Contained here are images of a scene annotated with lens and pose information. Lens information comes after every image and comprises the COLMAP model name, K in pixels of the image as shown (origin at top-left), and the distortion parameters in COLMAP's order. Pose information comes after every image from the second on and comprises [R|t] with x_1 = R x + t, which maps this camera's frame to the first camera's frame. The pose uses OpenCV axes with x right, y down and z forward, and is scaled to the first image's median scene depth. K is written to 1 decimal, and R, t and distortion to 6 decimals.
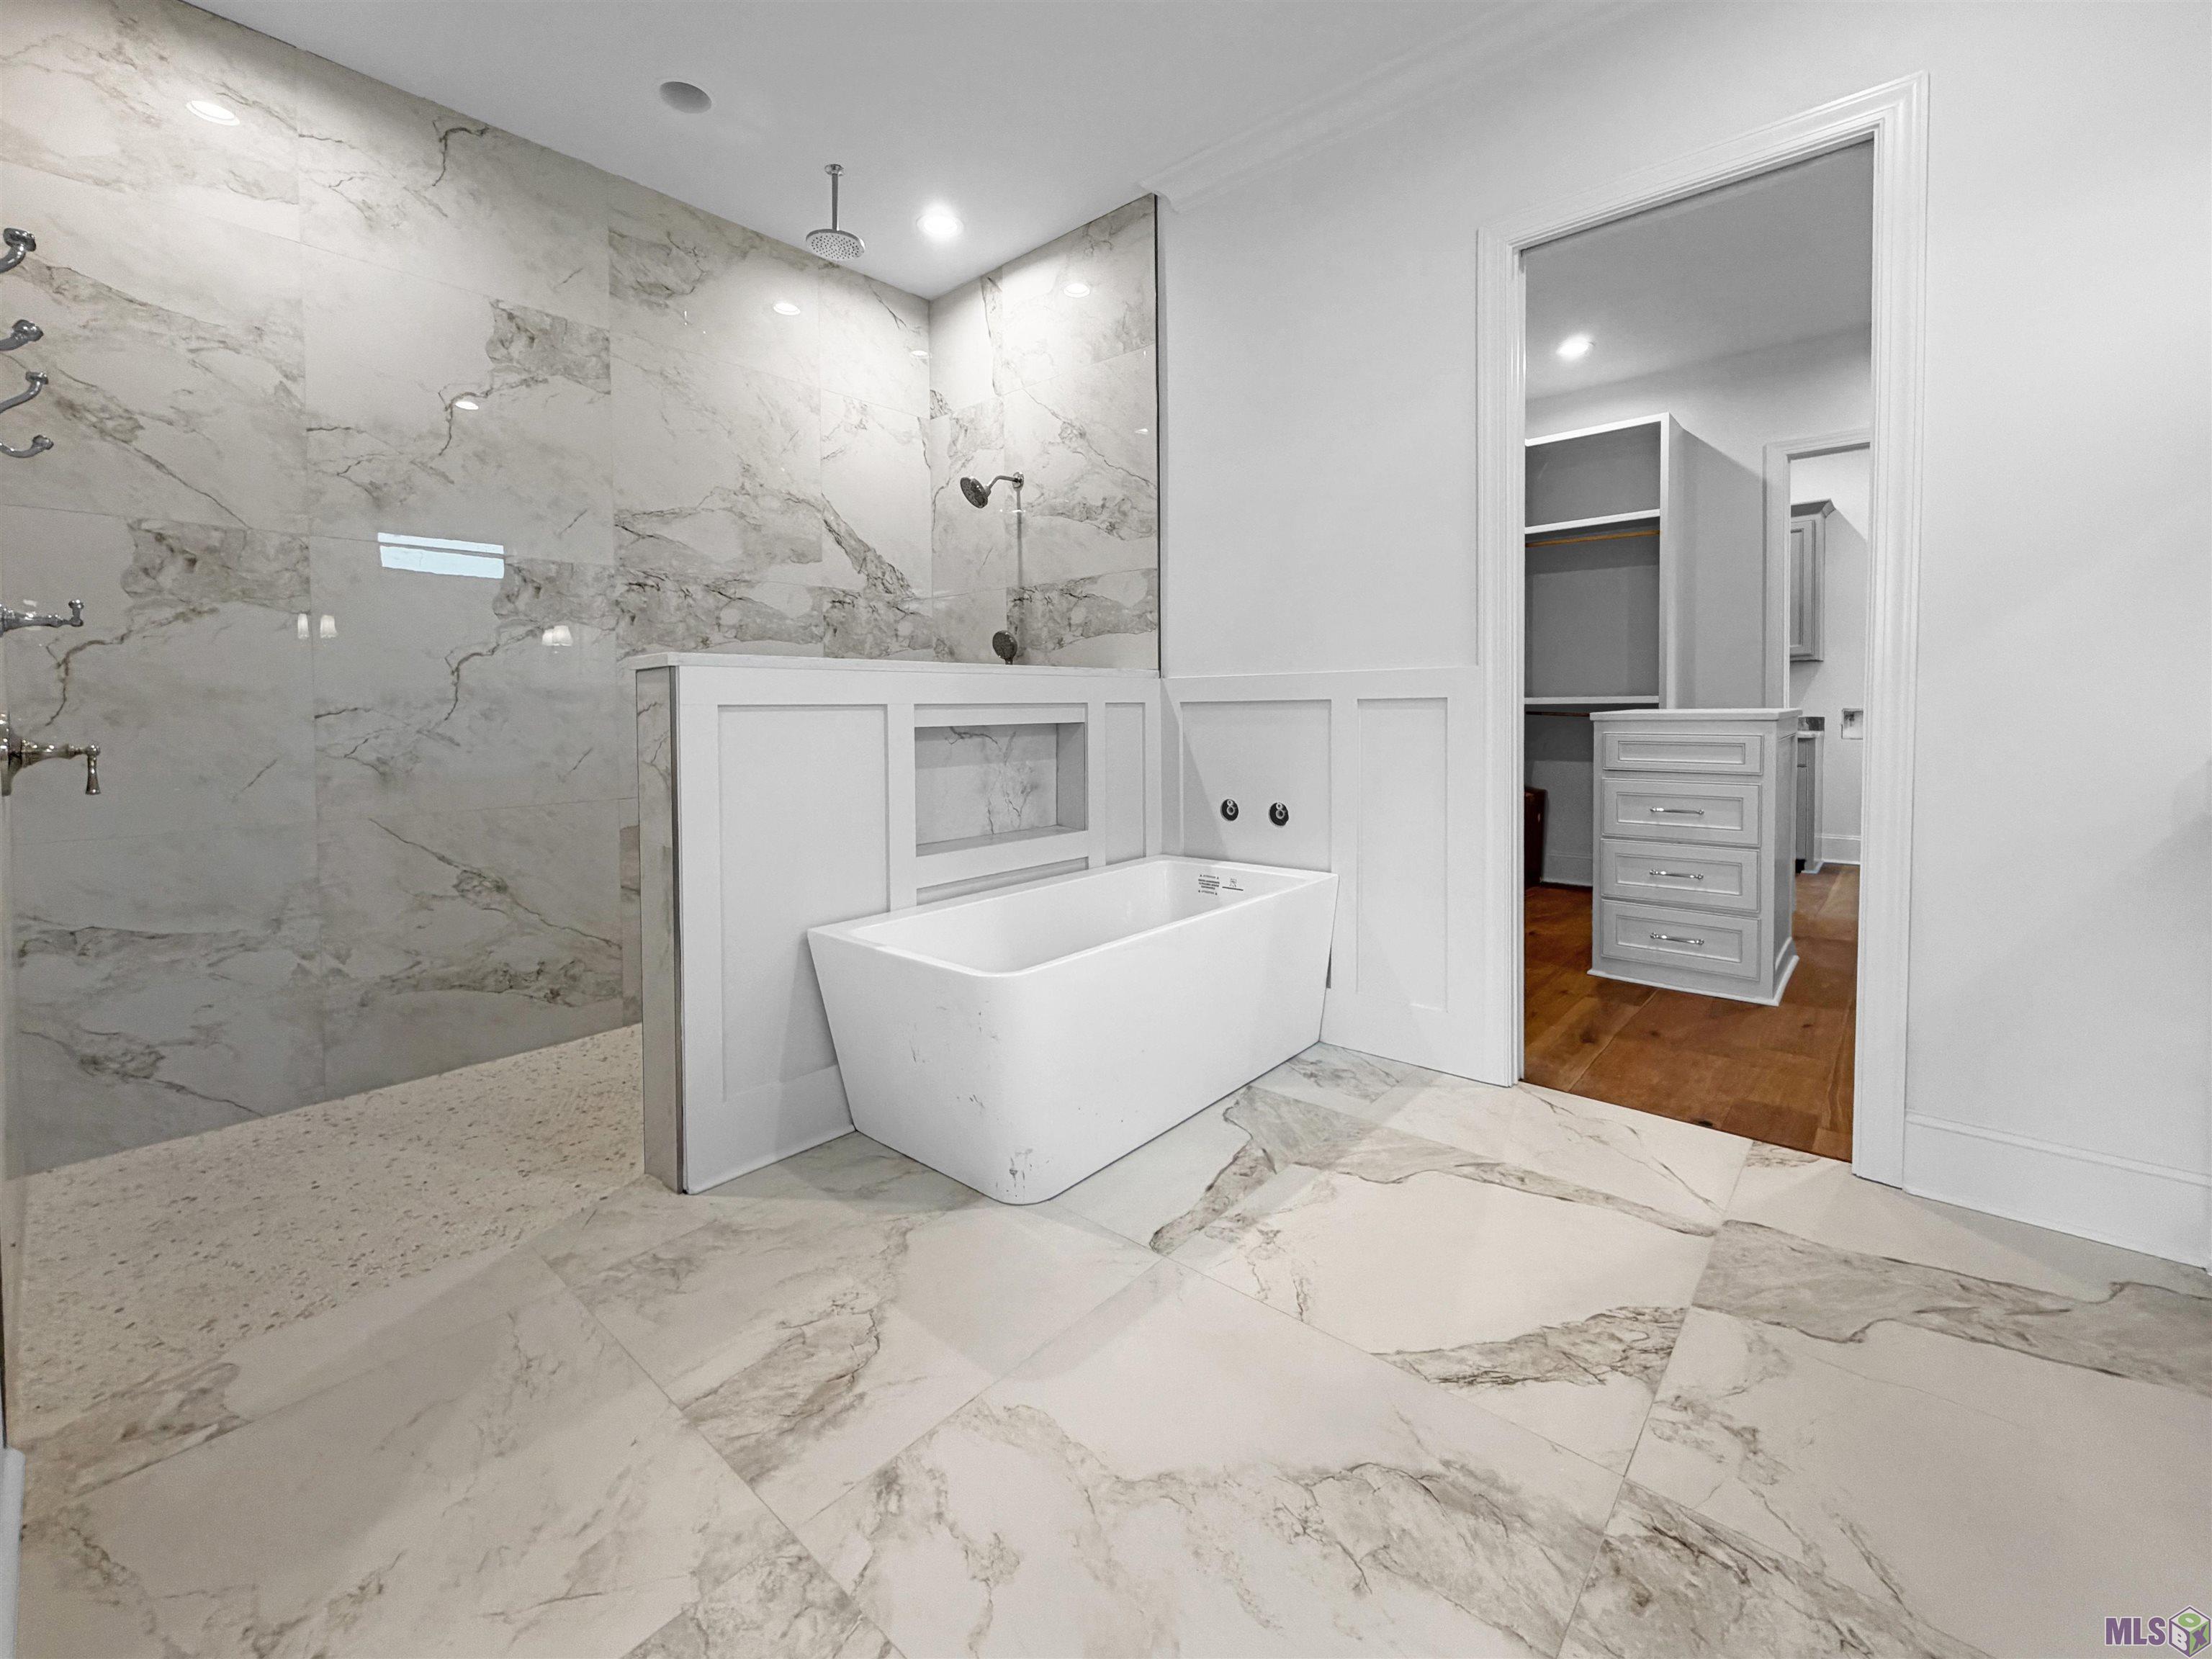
lens RADIAL K [[931.5, 0, 1105.3], [0, 931.5, 727.1], [0, 0, 1]] dist [-0.001285, -0.000225]
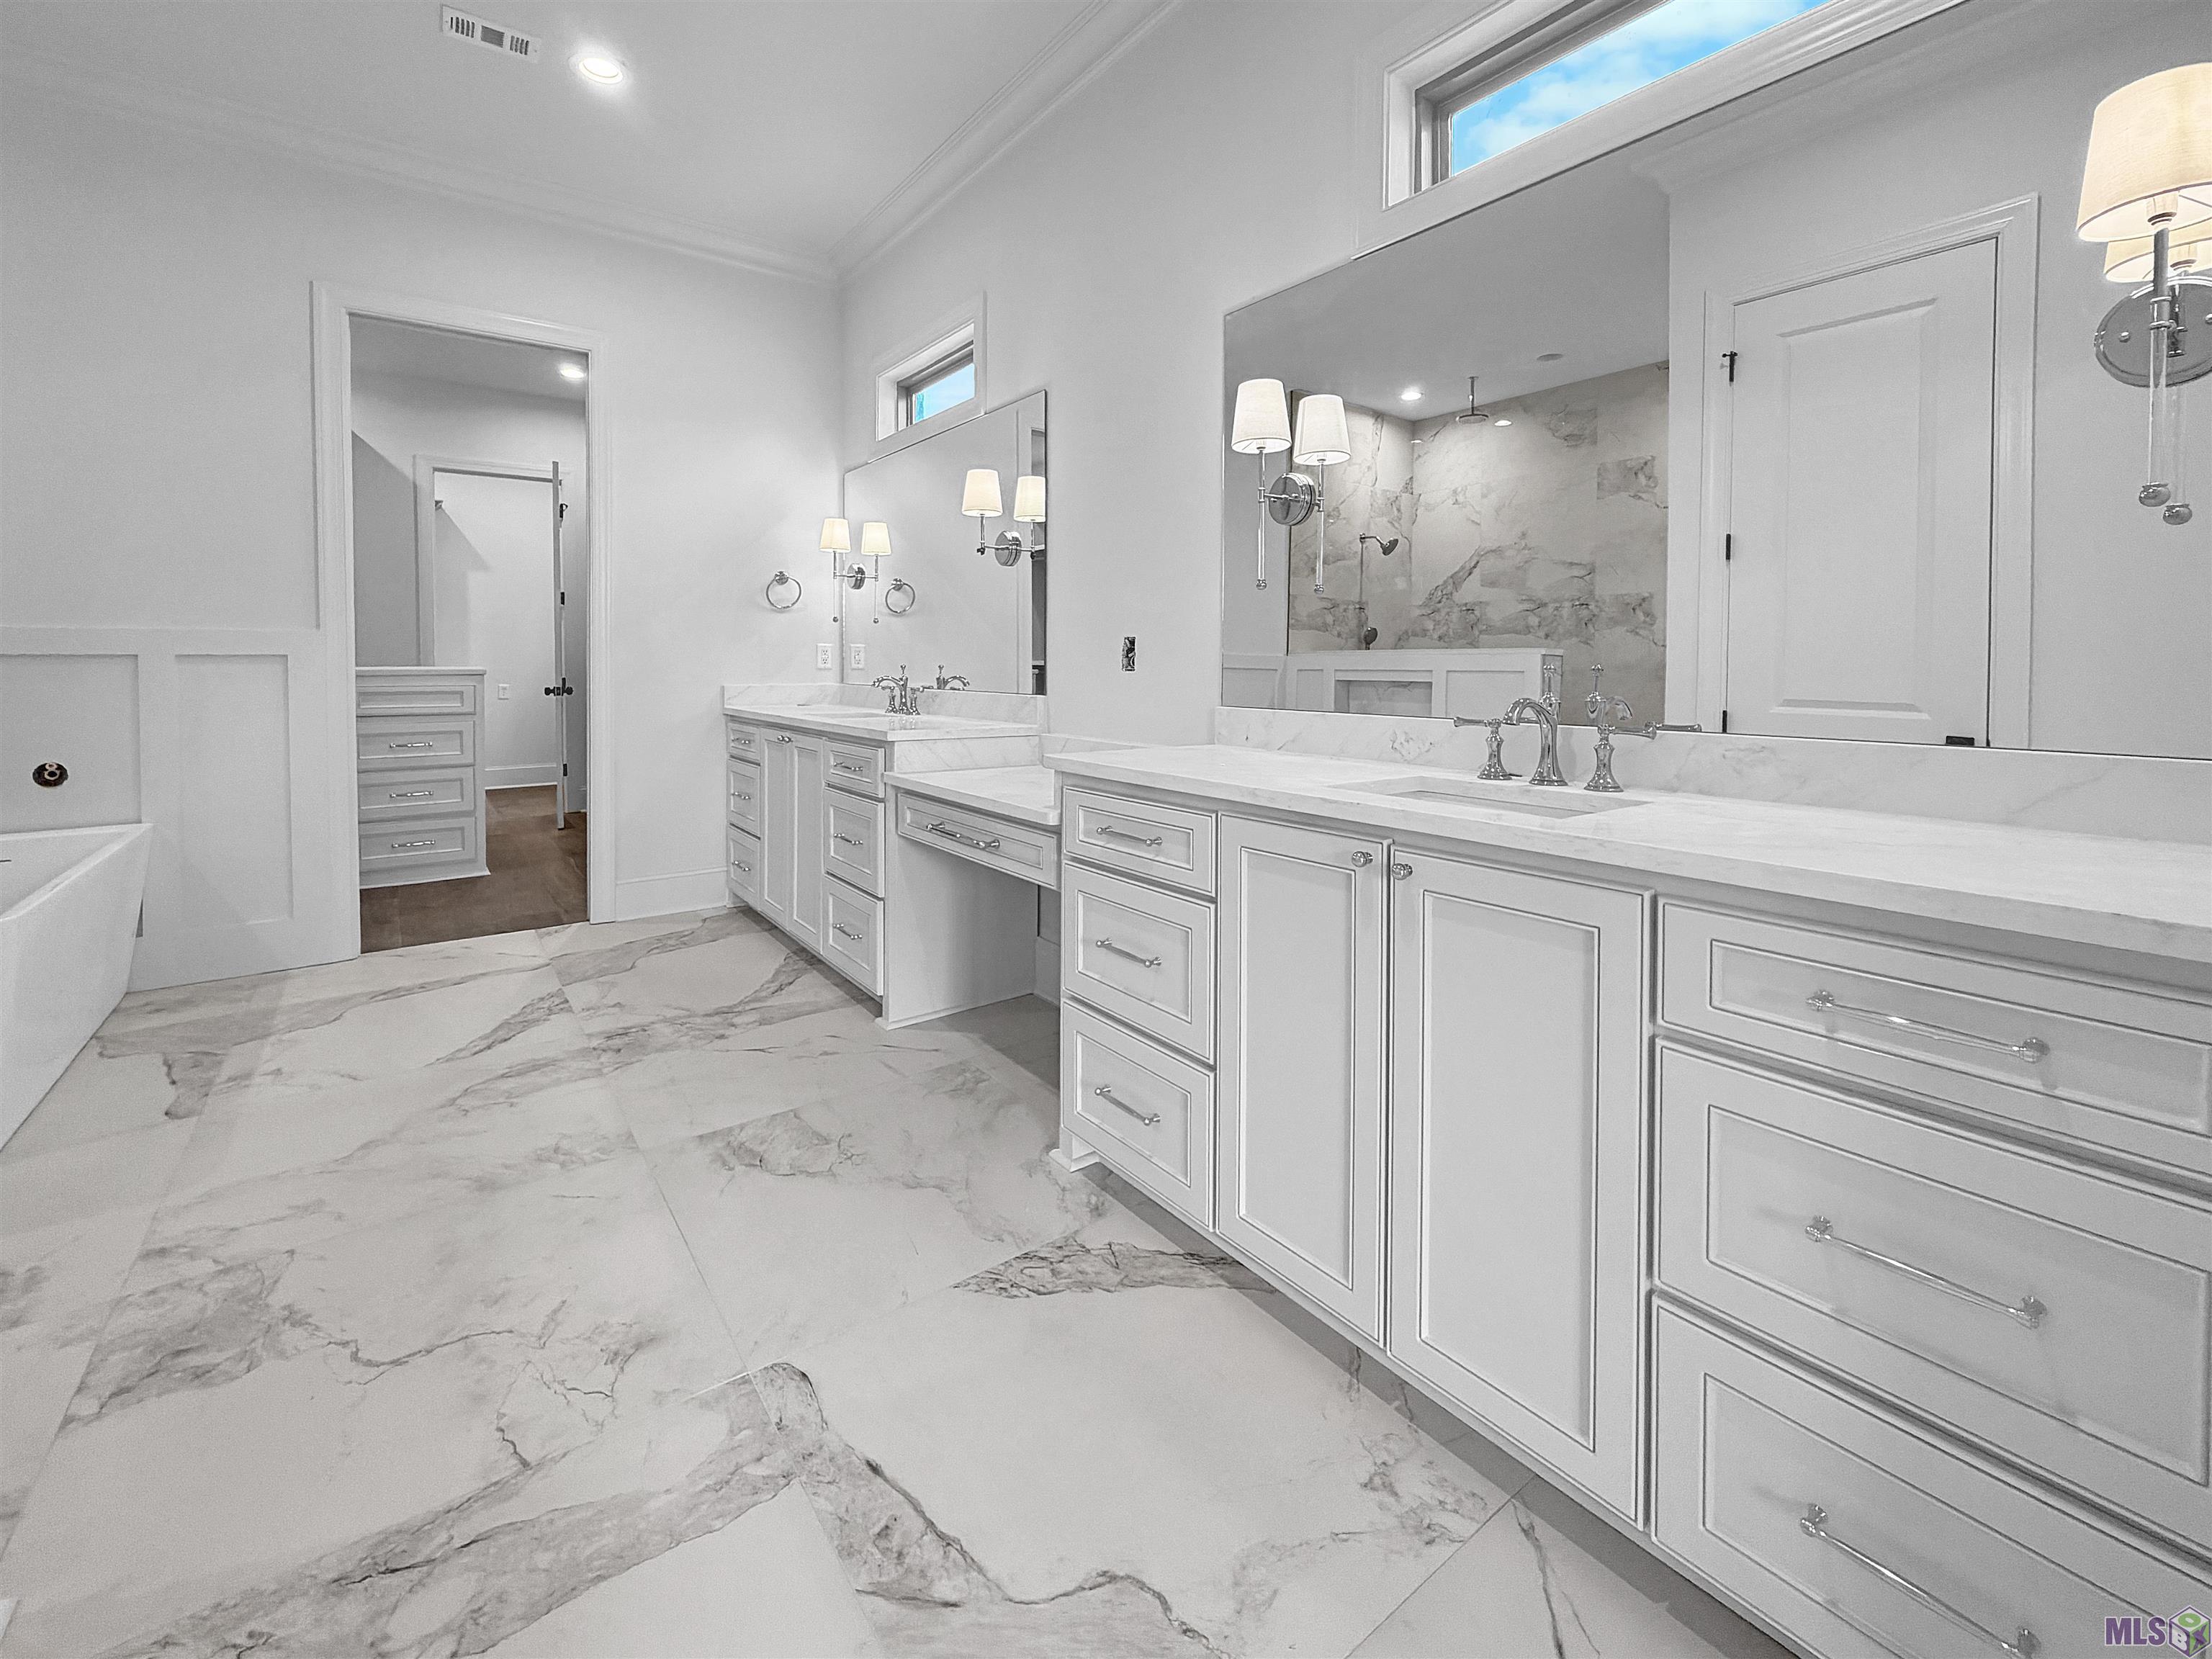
lens RADIAL K [[931.5, 0, 1105.3], [0, 931.5, 727.1], [0, 0, 1]] dist [-0.001285, -0.000225]
pose [[0.208222, -0.057313, 0.976401, -0.475815], [0.015756, 0.998349, 0.055241, 0.009102], [-0.977955, 0.003882, 0.208781, -0.230820]]
